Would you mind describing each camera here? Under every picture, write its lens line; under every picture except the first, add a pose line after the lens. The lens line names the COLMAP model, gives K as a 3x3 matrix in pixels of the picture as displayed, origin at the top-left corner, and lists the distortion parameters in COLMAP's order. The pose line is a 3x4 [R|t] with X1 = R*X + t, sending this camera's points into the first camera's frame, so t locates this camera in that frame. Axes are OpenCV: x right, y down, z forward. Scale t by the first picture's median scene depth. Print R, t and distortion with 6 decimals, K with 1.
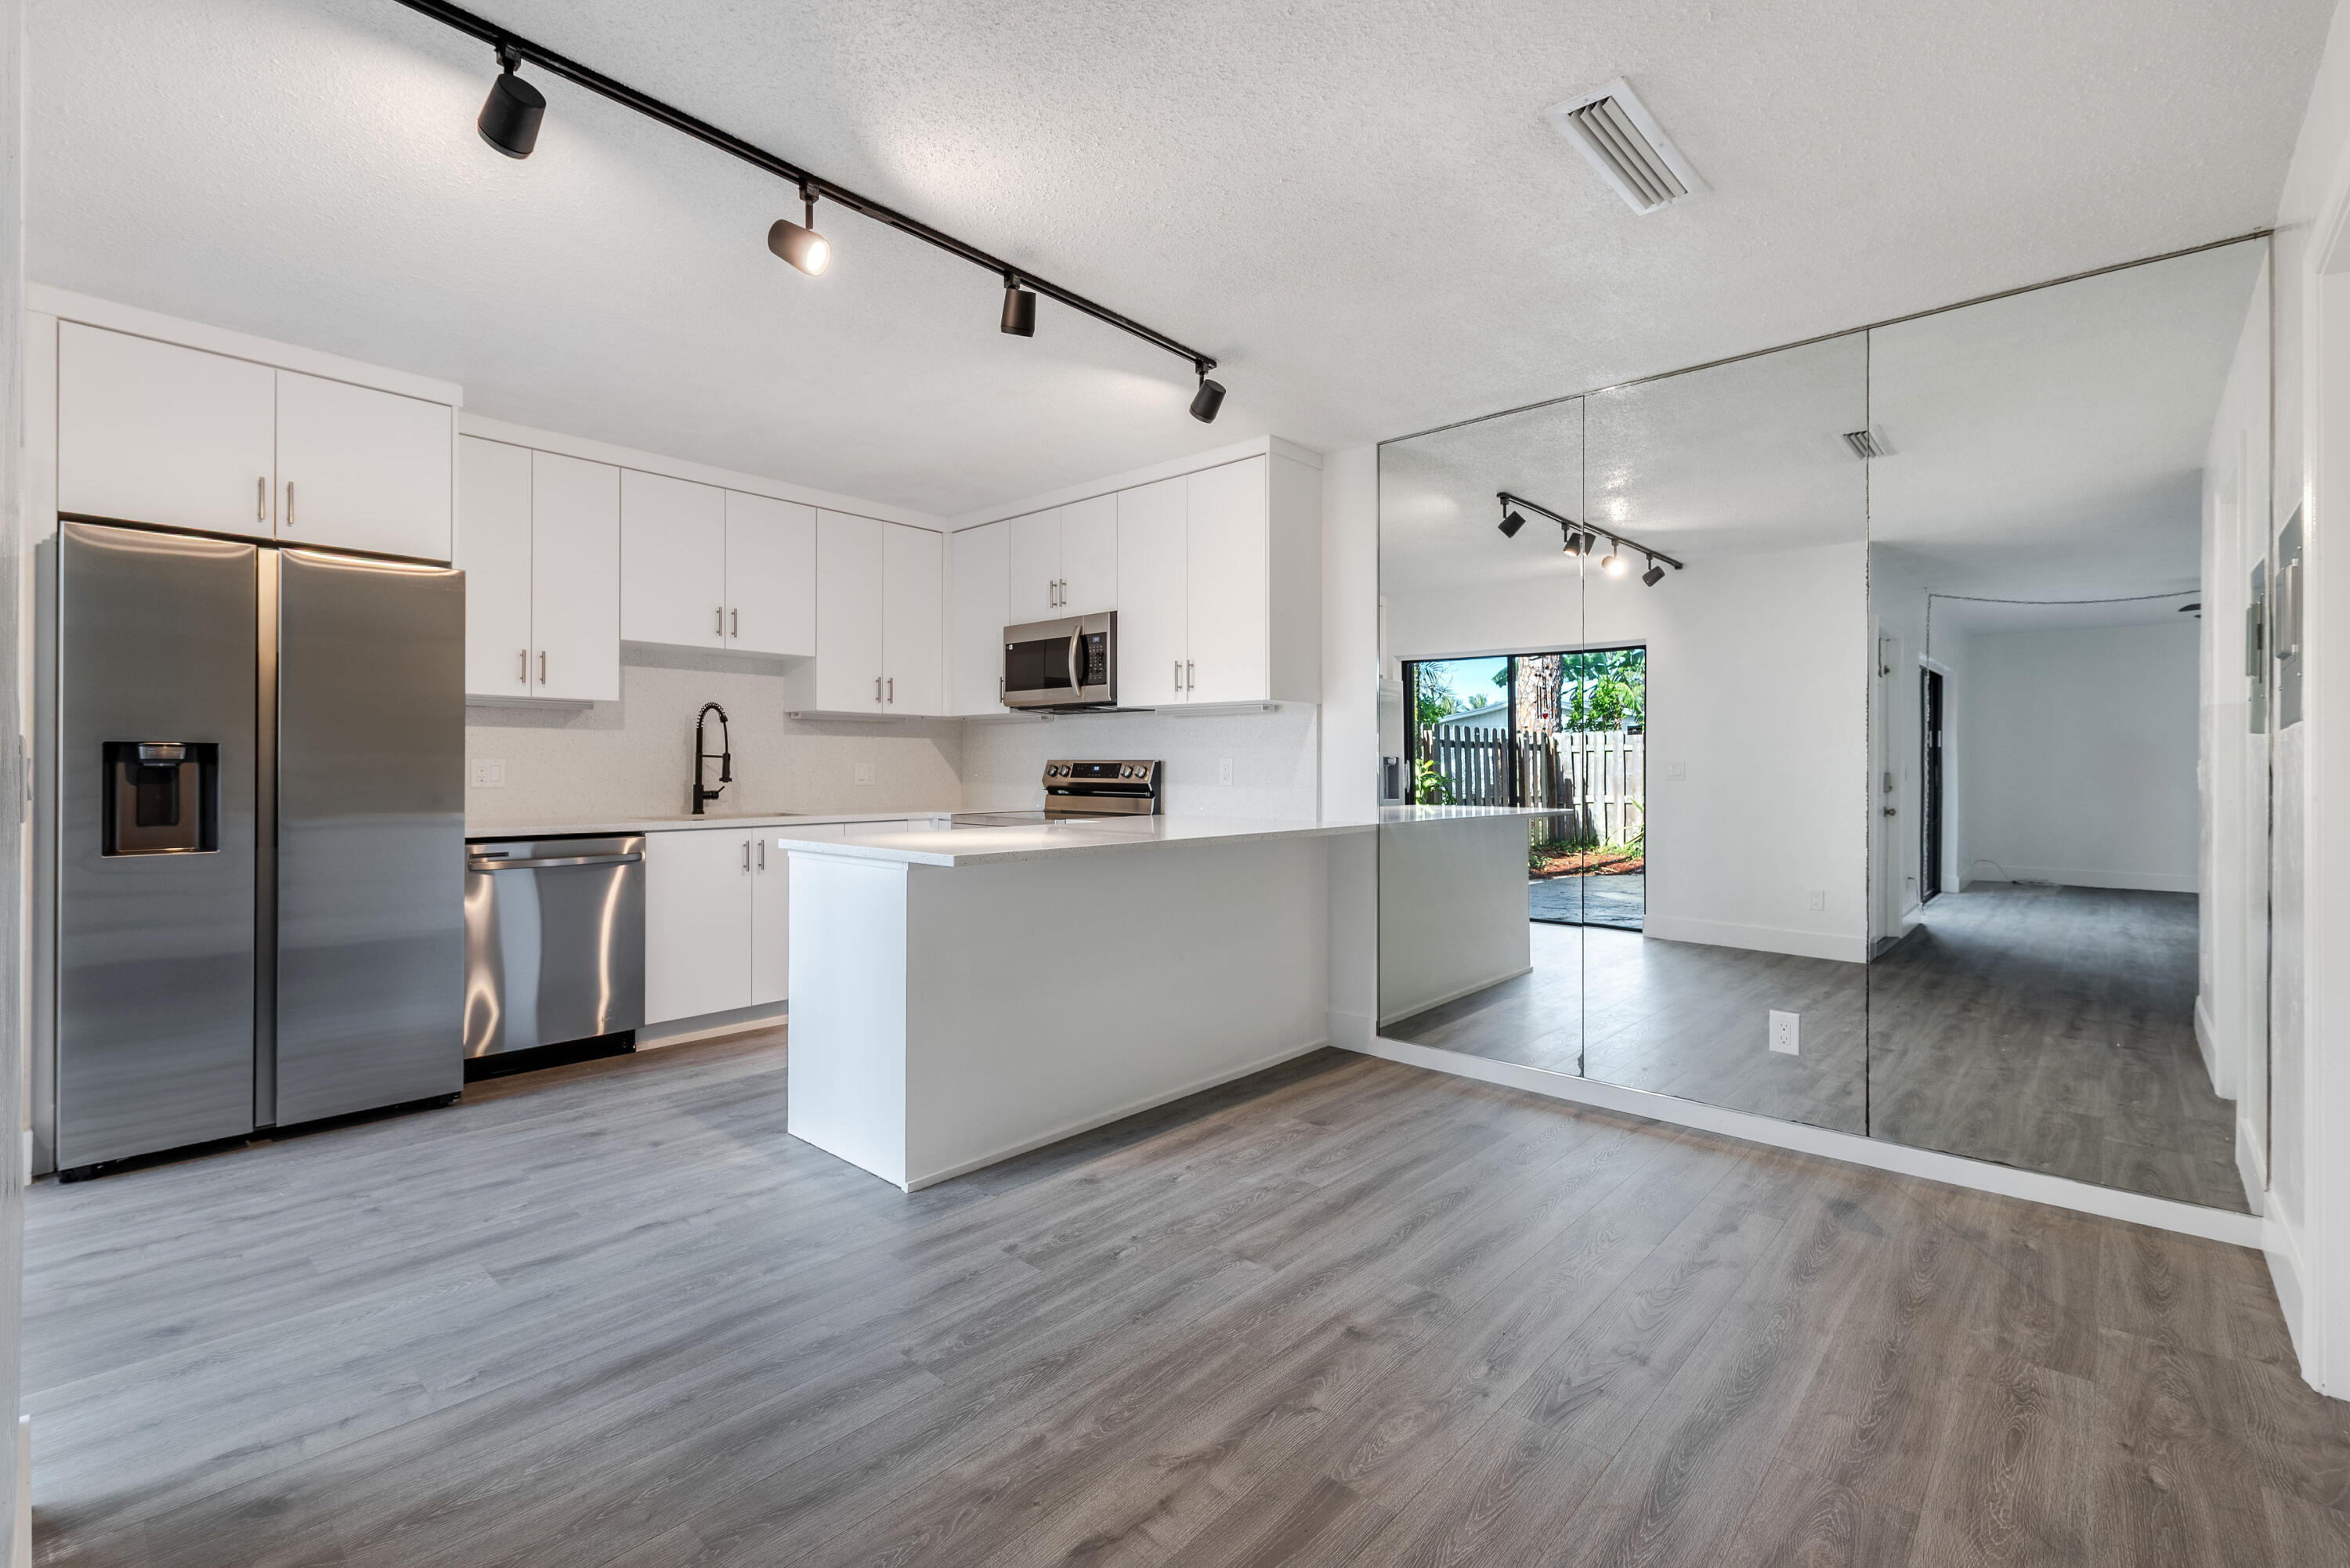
lens RADIAL K [[1021.9, 0, 1184.8], [0, 1021.9, 770.1], [0, 0, 1]] dist [0.009800, -0.000910]
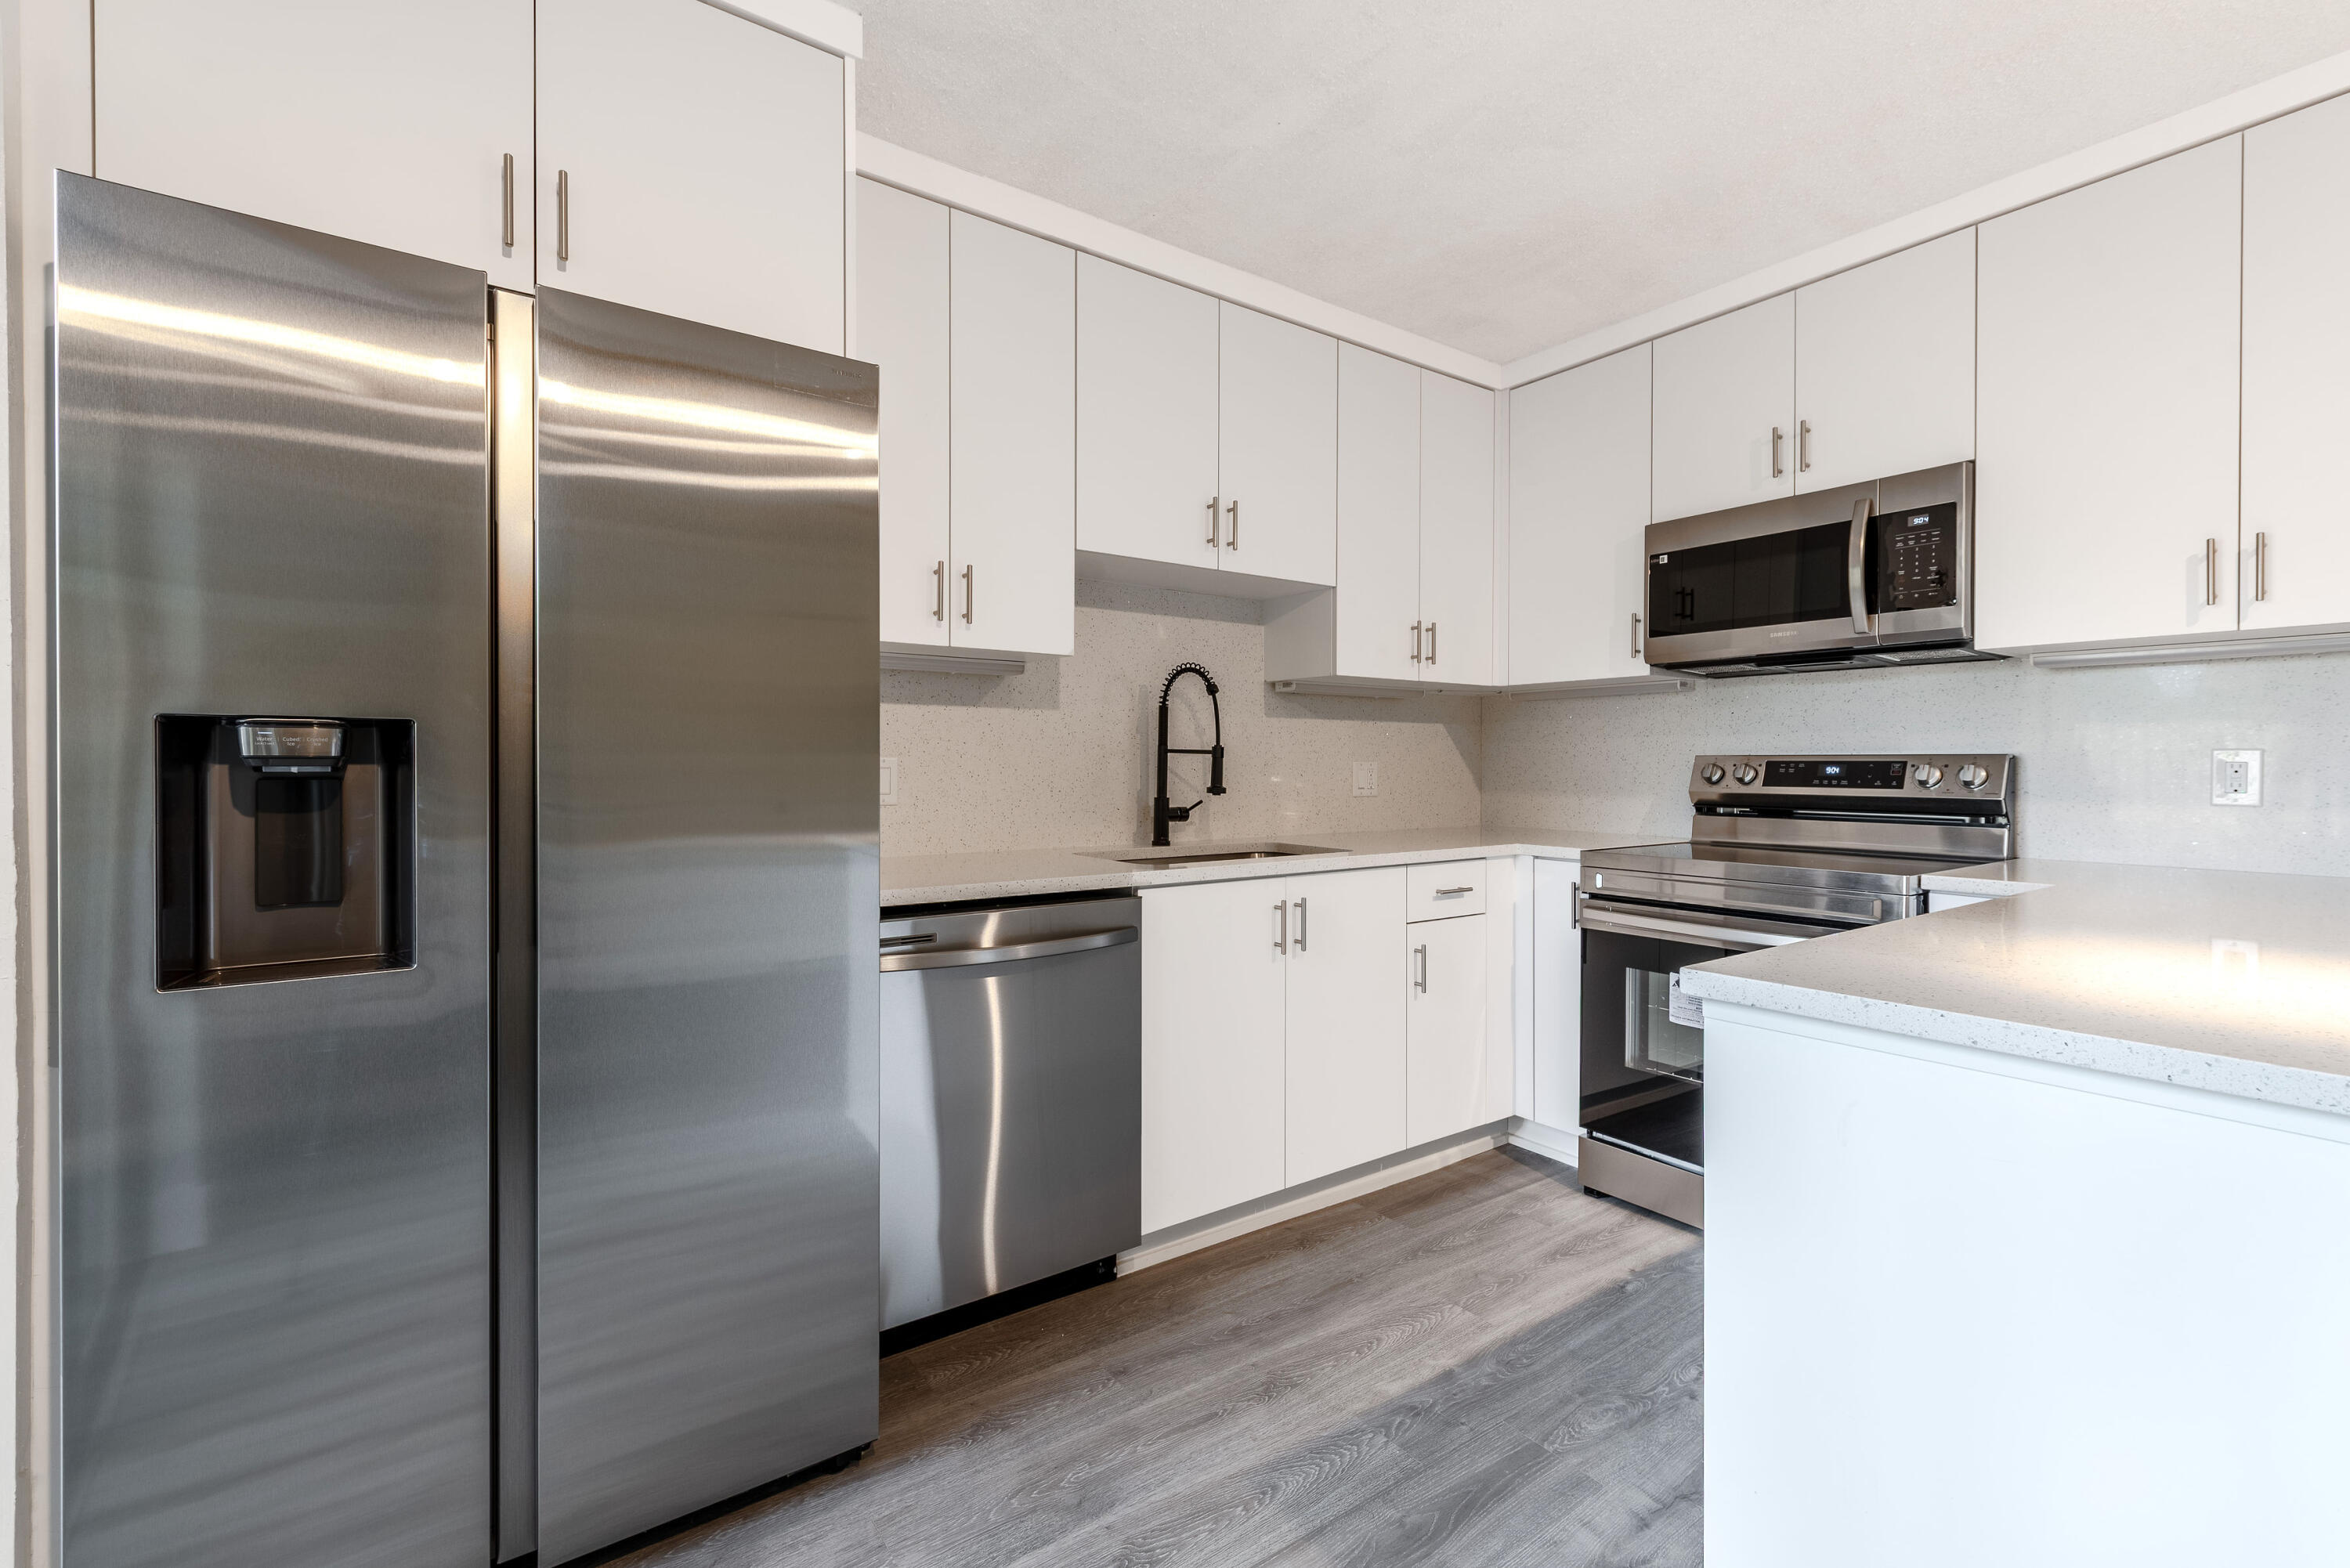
lens RADIAL K [[1021.9, 0, 1184.8], [0, 1021.9, 770.1], [0, 0, 1]] dist [0.009800, -0.000910]
pose [[0.976912, -0.001450, -0.213639, -0.334452], [0.001737, 0.999998, 0.001158, -0.003108], [0.213637, -0.001502, 0.976912, 0.408143]]
